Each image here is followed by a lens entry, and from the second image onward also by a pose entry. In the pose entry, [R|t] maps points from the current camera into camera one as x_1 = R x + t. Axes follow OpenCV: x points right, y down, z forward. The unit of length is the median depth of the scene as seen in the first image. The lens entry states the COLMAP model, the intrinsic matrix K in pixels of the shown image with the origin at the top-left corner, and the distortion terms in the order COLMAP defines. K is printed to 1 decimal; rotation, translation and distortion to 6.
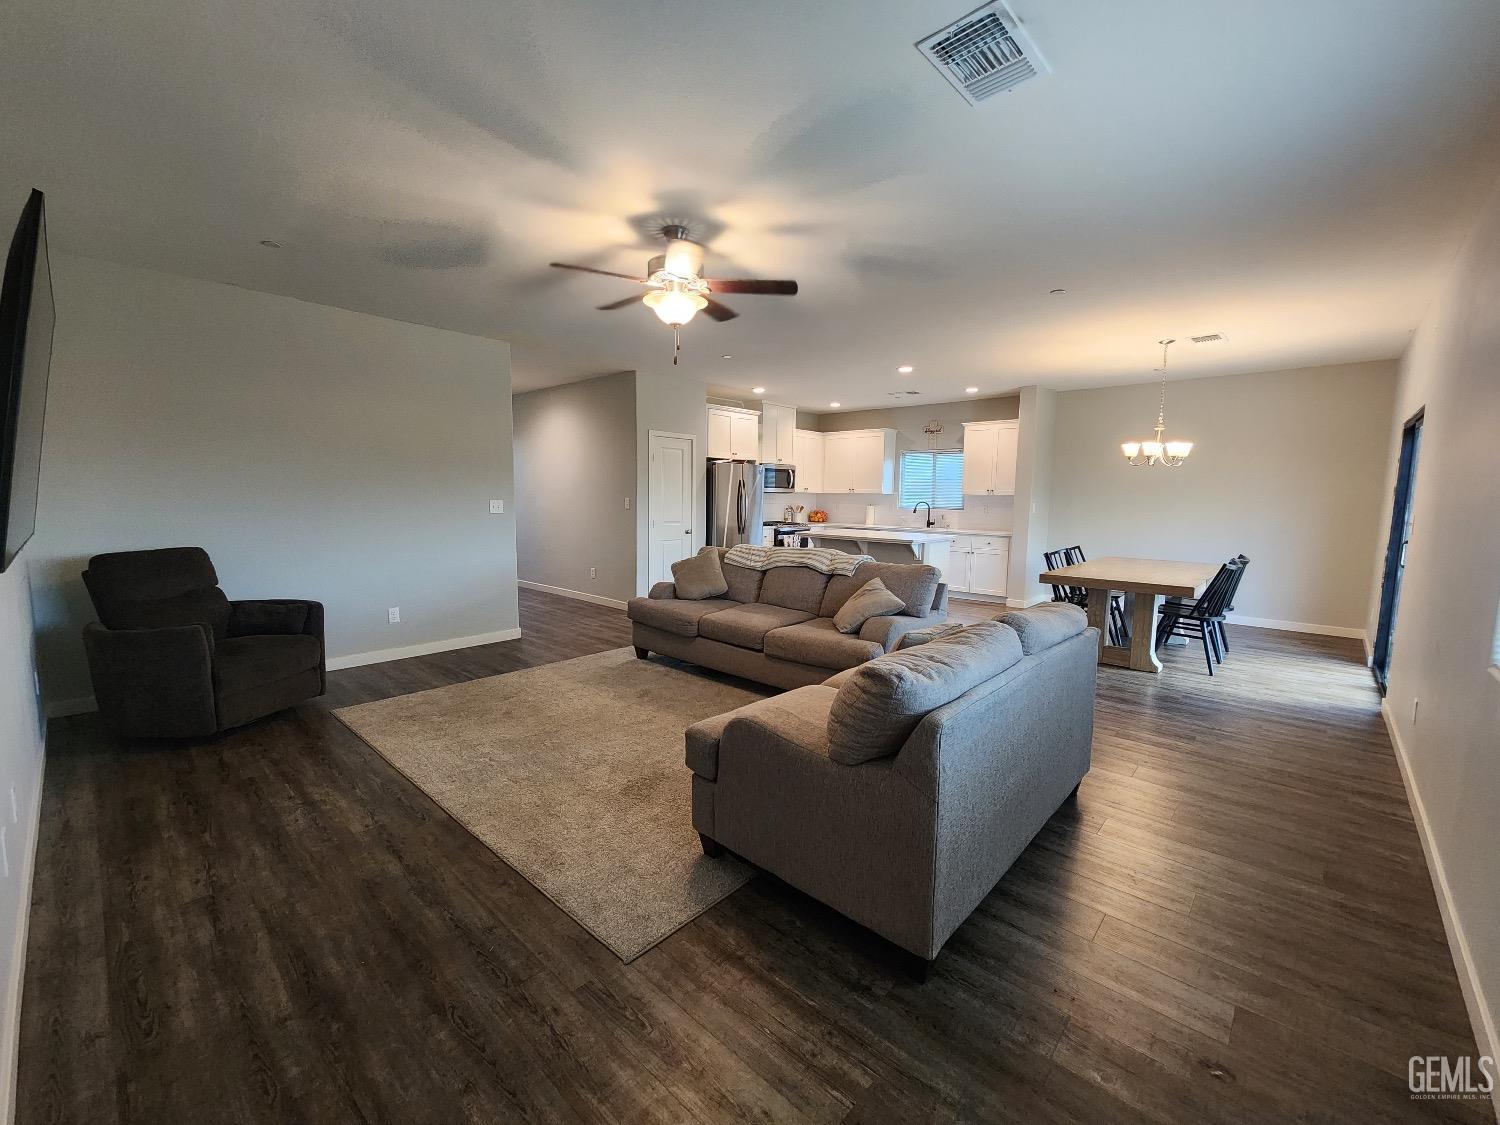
lens RADIAL K [[611.1, 0, 751.5], [0, 611.1, 568.8], [0, 0, 1]] dist [-0.000301, -0.000008]
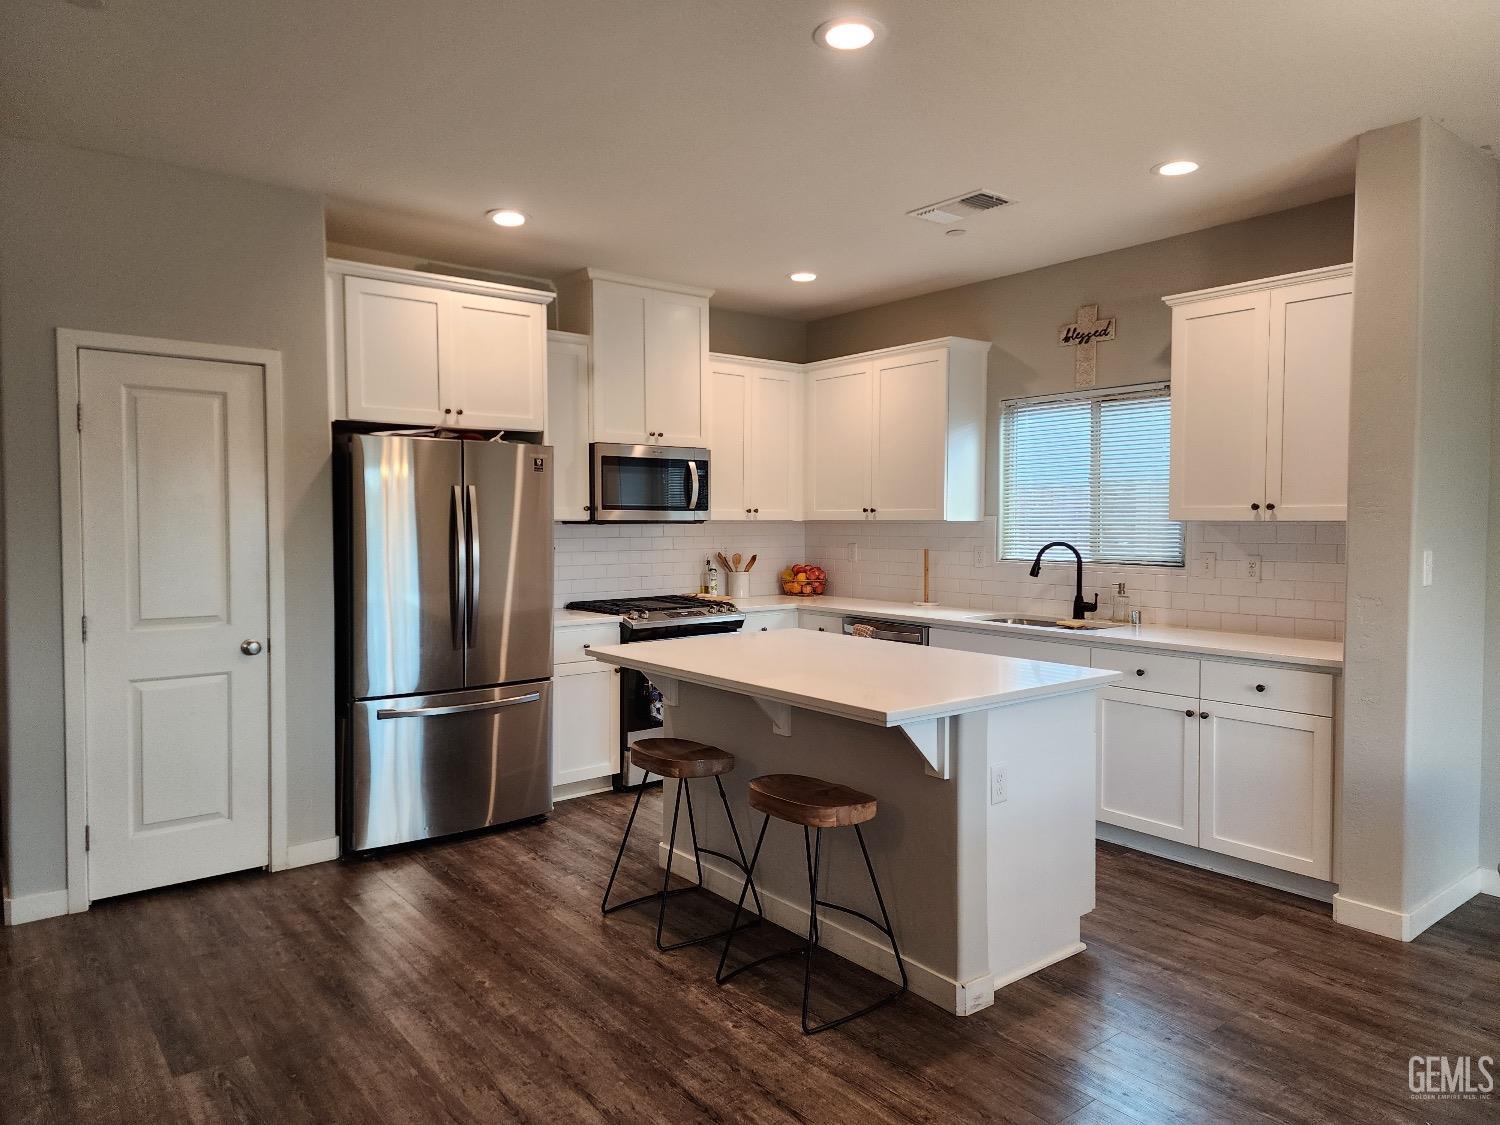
lens RADIAL K [[1004.9, 0, 746.9], [0, 1004.9, 558.2], [0, 0, 1]] dist [0.009664, 0.003197]
pose [[0.990606, -0.009131, -0.136445, 0.183634], [-0.002321, 0.996502, -0.083535, -0.053882], [0.136731, 0.083067, 0.987119, 0.422477]]
